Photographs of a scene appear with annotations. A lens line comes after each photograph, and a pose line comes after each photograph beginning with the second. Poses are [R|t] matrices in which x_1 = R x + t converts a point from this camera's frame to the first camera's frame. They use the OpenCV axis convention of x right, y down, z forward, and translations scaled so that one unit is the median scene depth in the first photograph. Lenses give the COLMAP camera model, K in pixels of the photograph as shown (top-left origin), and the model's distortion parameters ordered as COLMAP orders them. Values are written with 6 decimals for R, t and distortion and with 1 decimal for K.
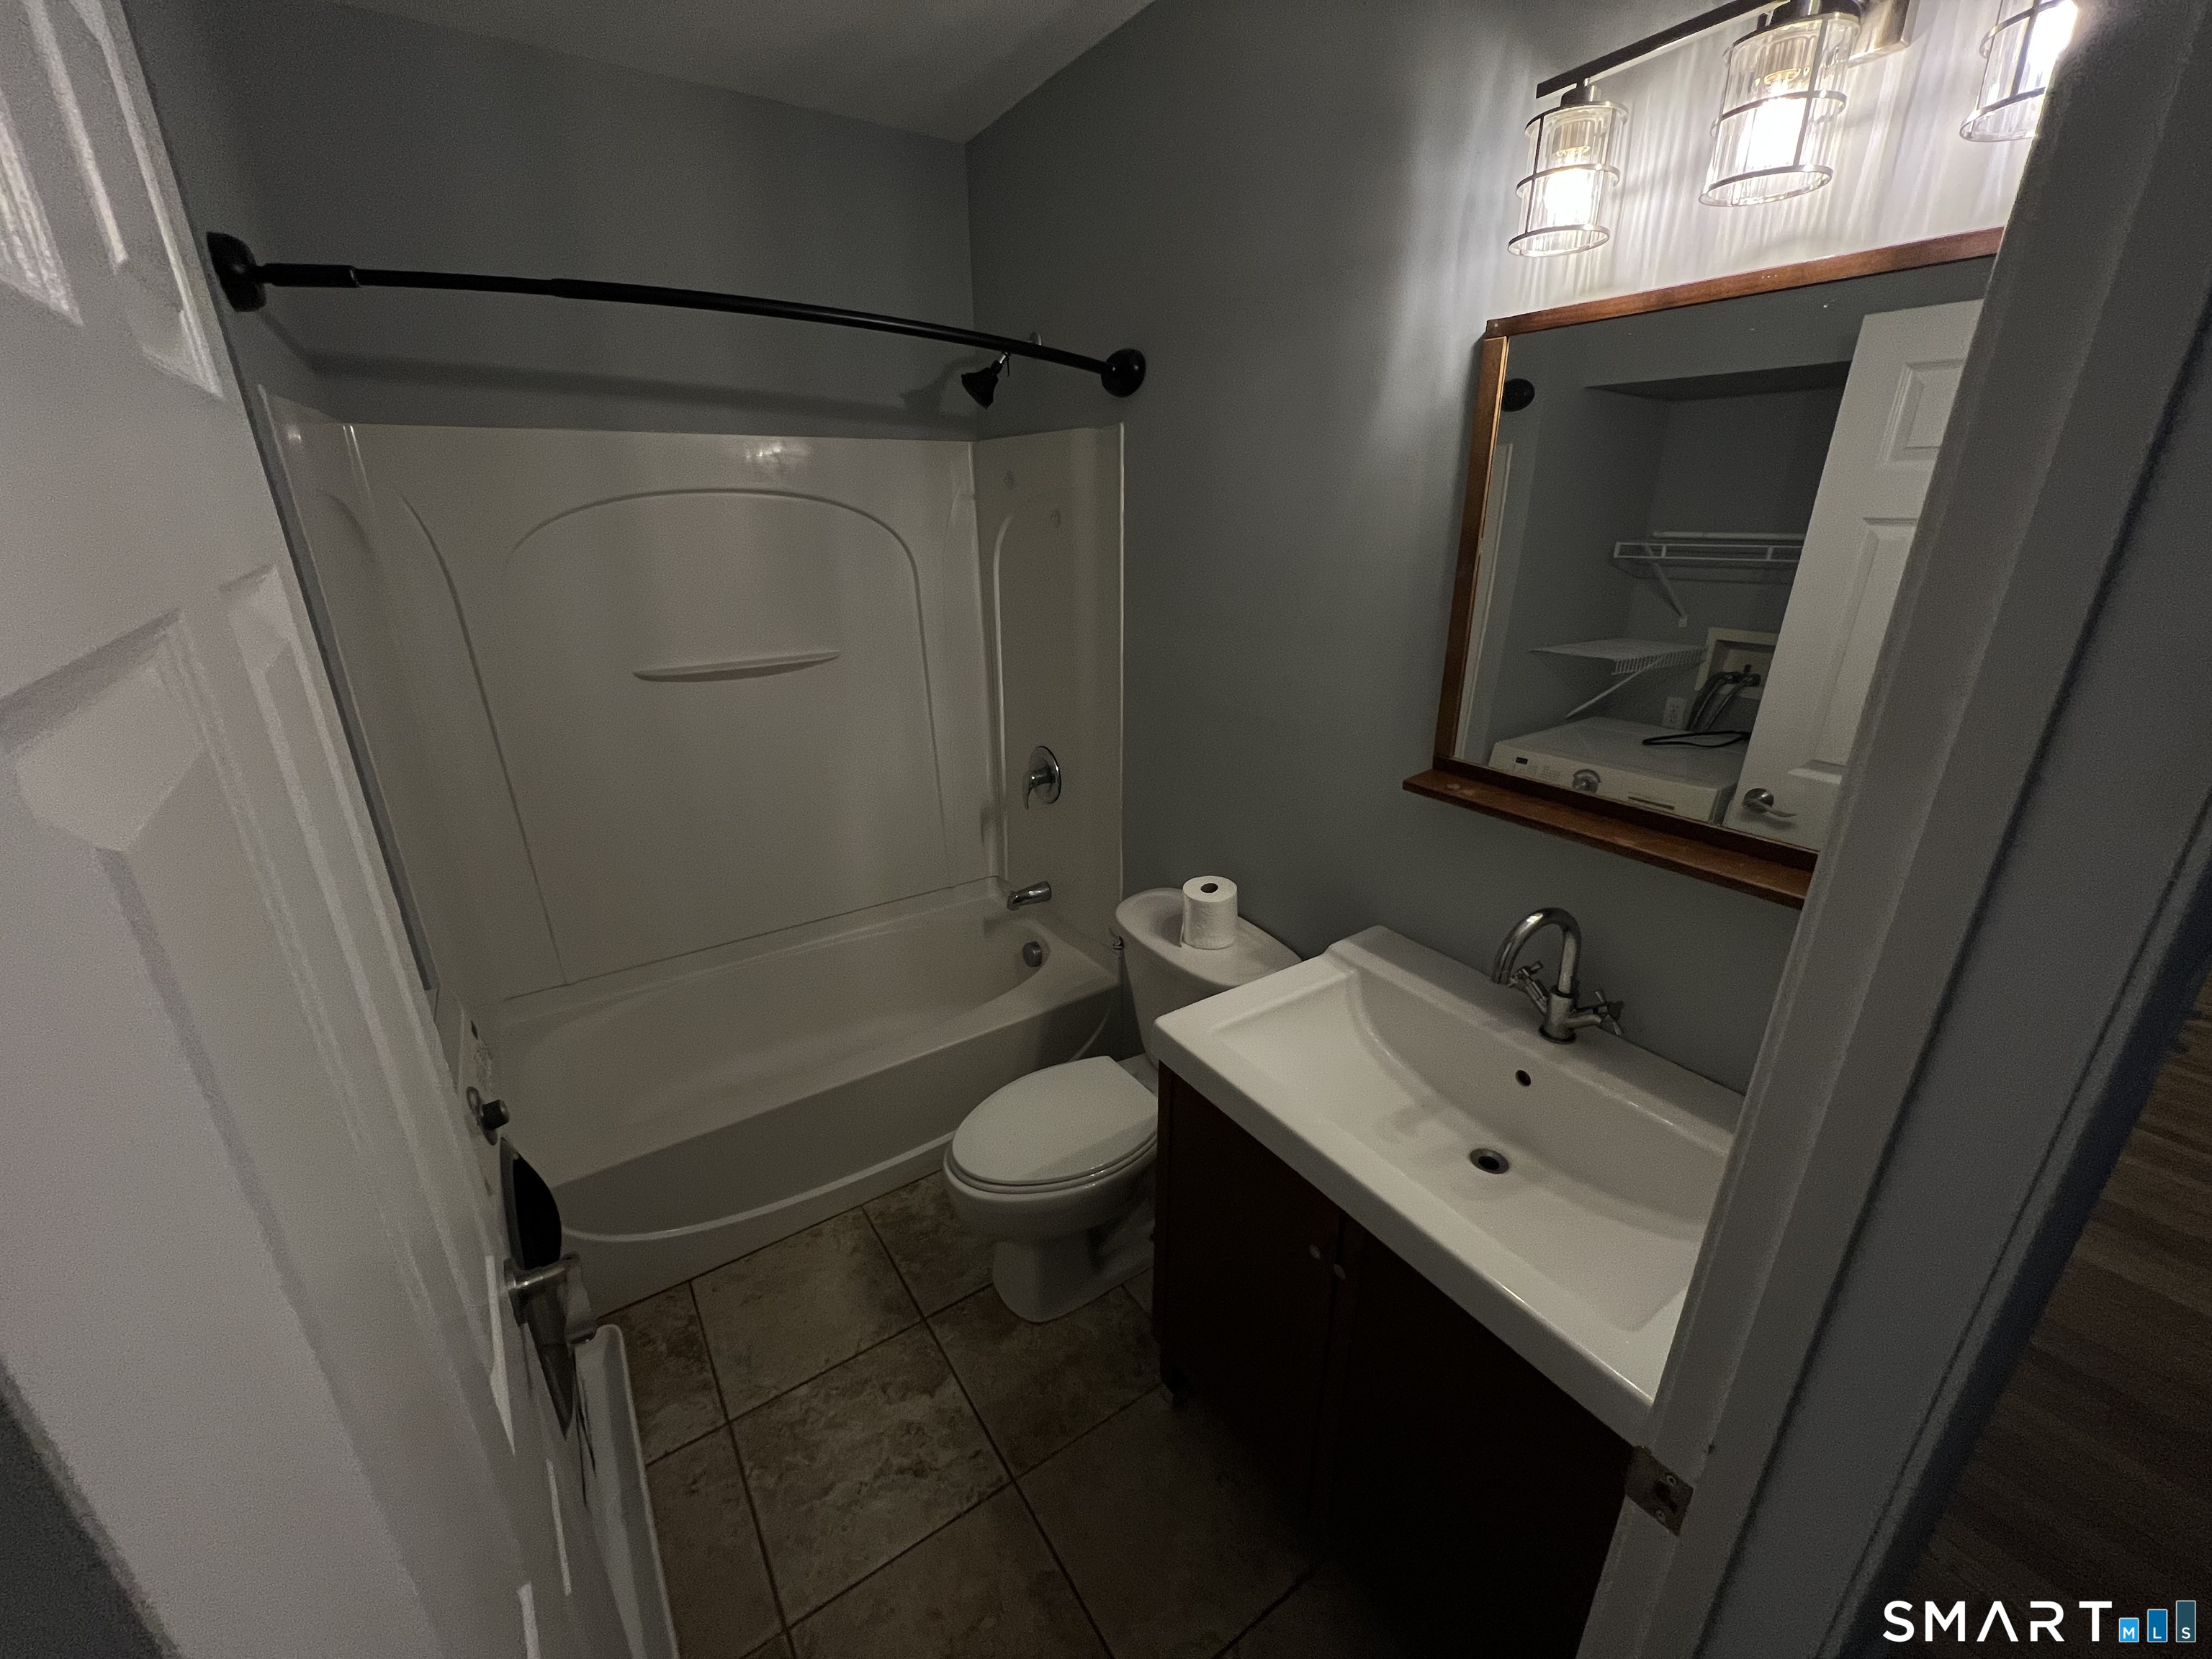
lens RADIAL K [[876.5, 0, 1111.9], [0, 876.5, 832.0], [0, 0, 1]] dist [0.000748, 0.000046]
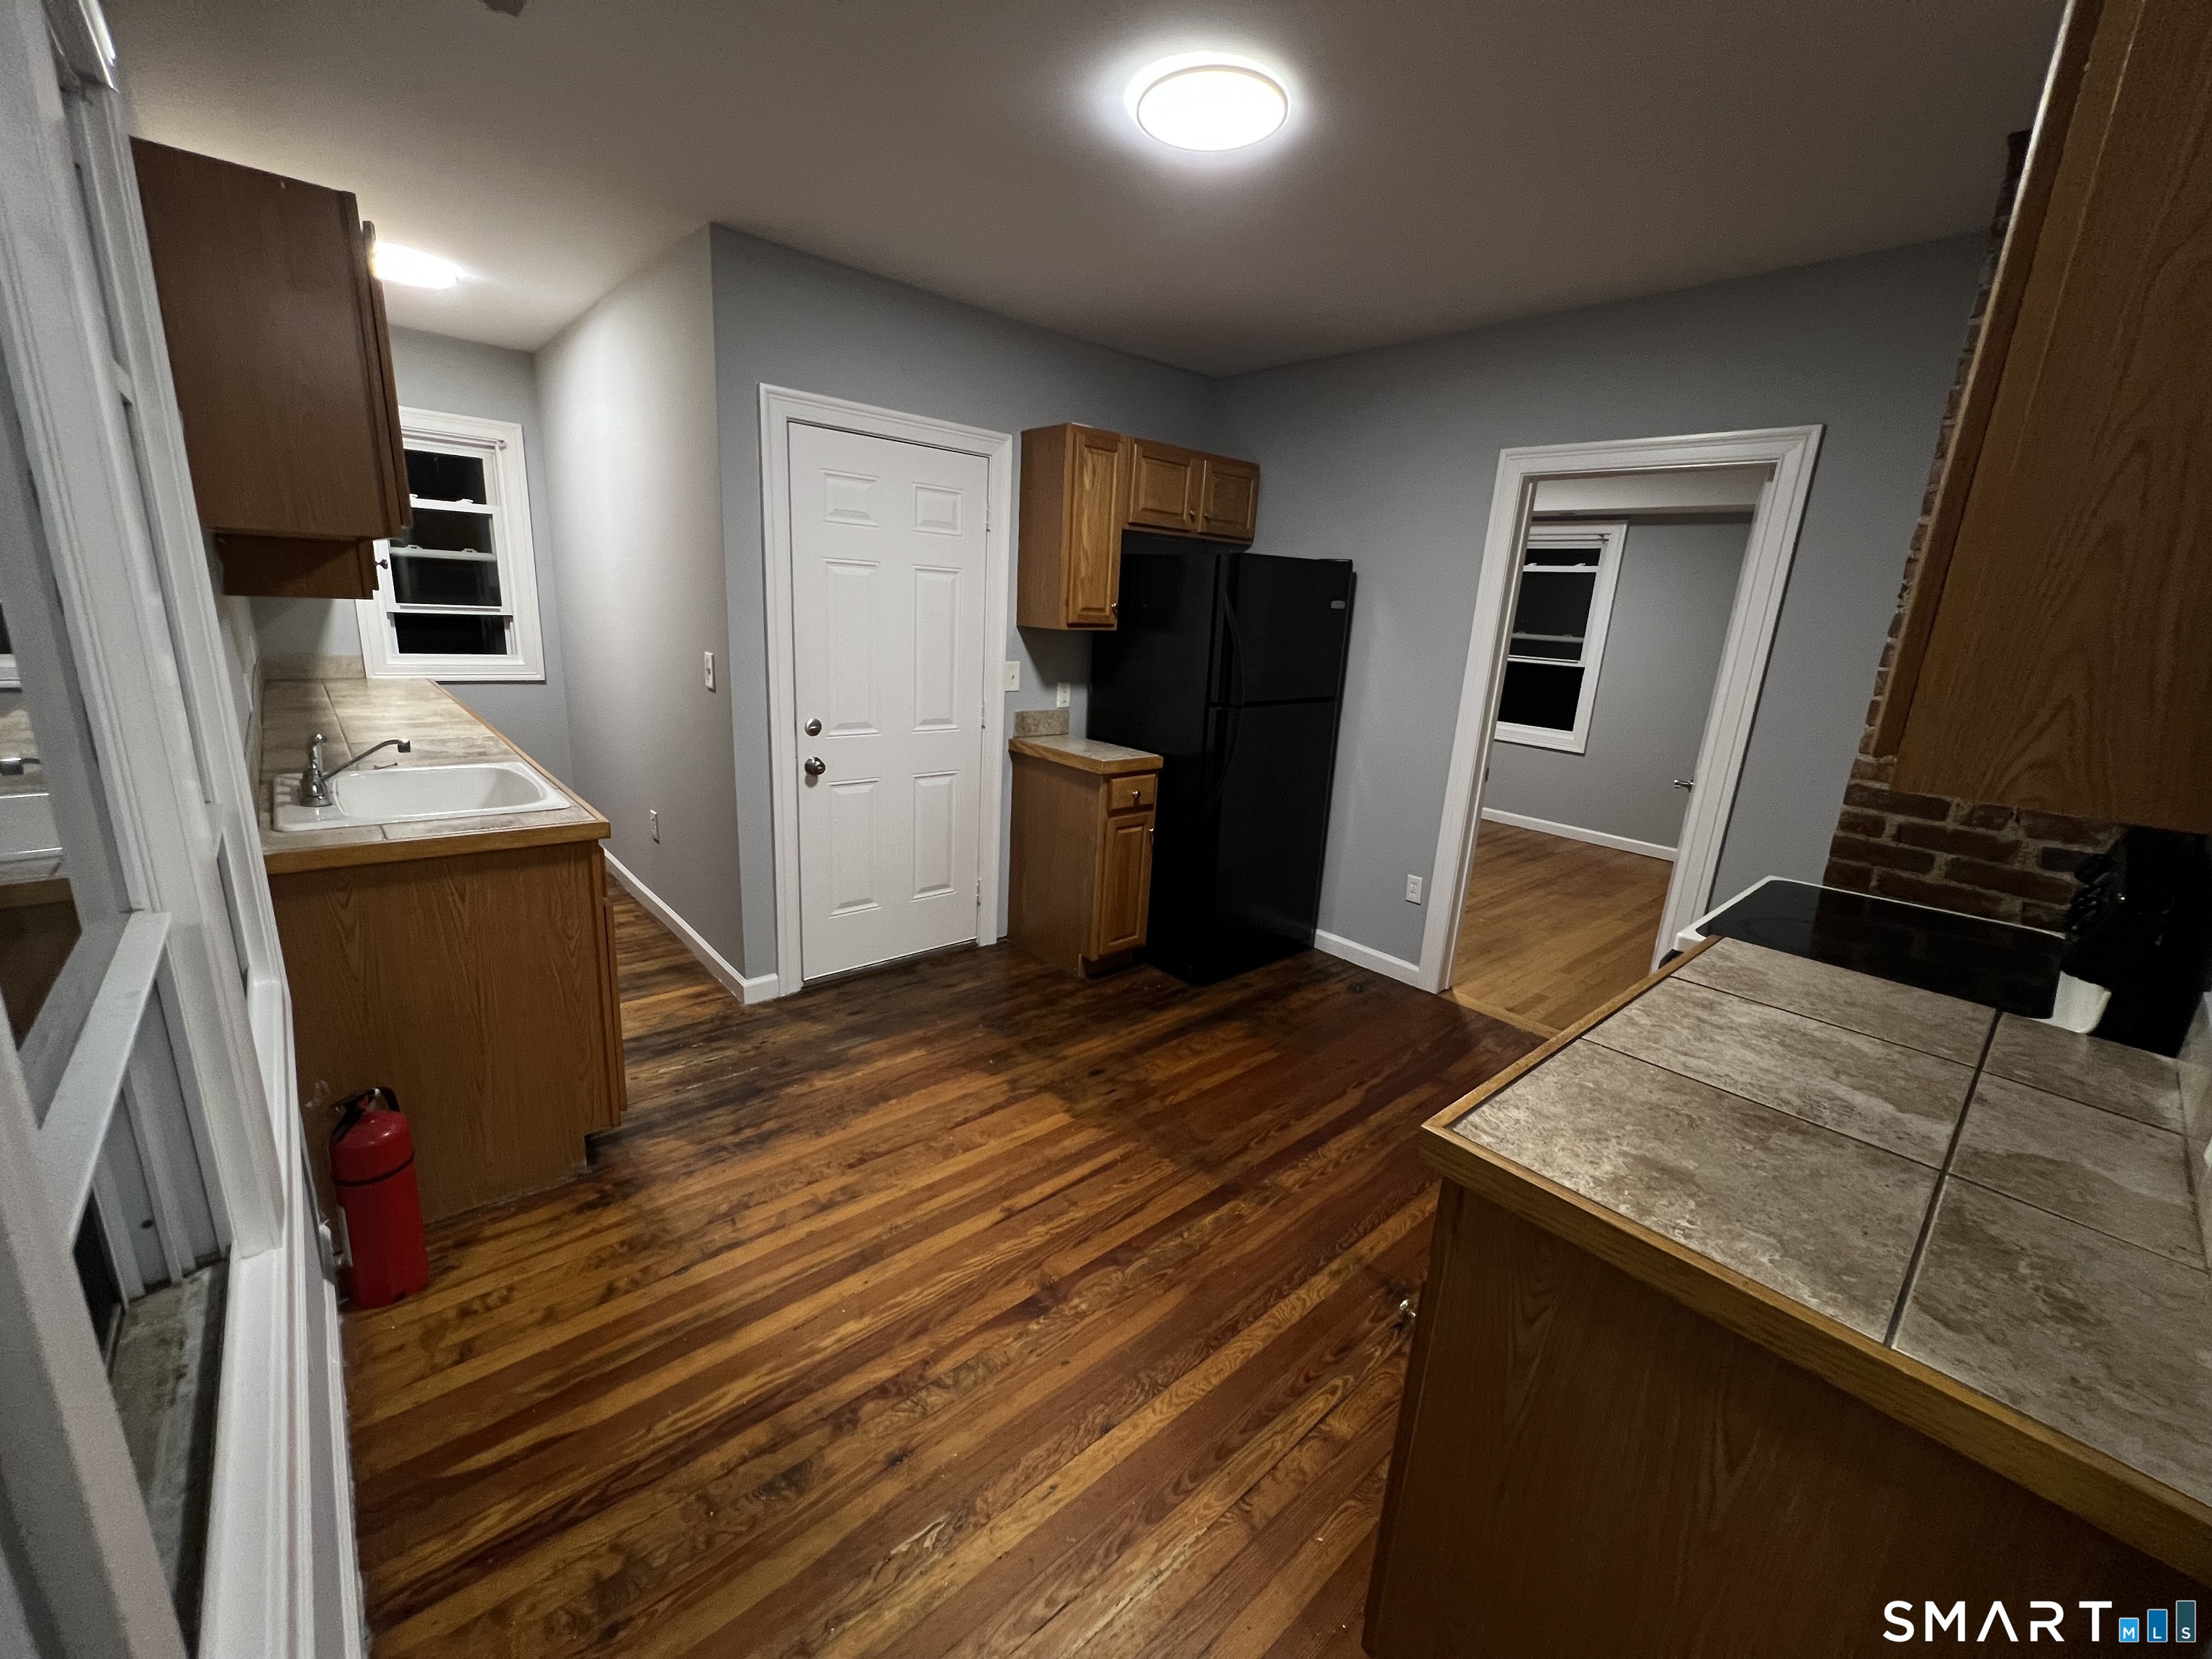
lens RADIAL K [[882.8, 0, 1099.6], [0, 882.8, 821.5], [0, 0, 1]] dist [-0.002936, 0.000679]
pose [[0.137162, 0.249181, -0.958694, 0.314084], [-0.395543, 0.901108, 0.177623, 0.605458], [0.908148, 0.354842, 0.222160, 0.243387]]
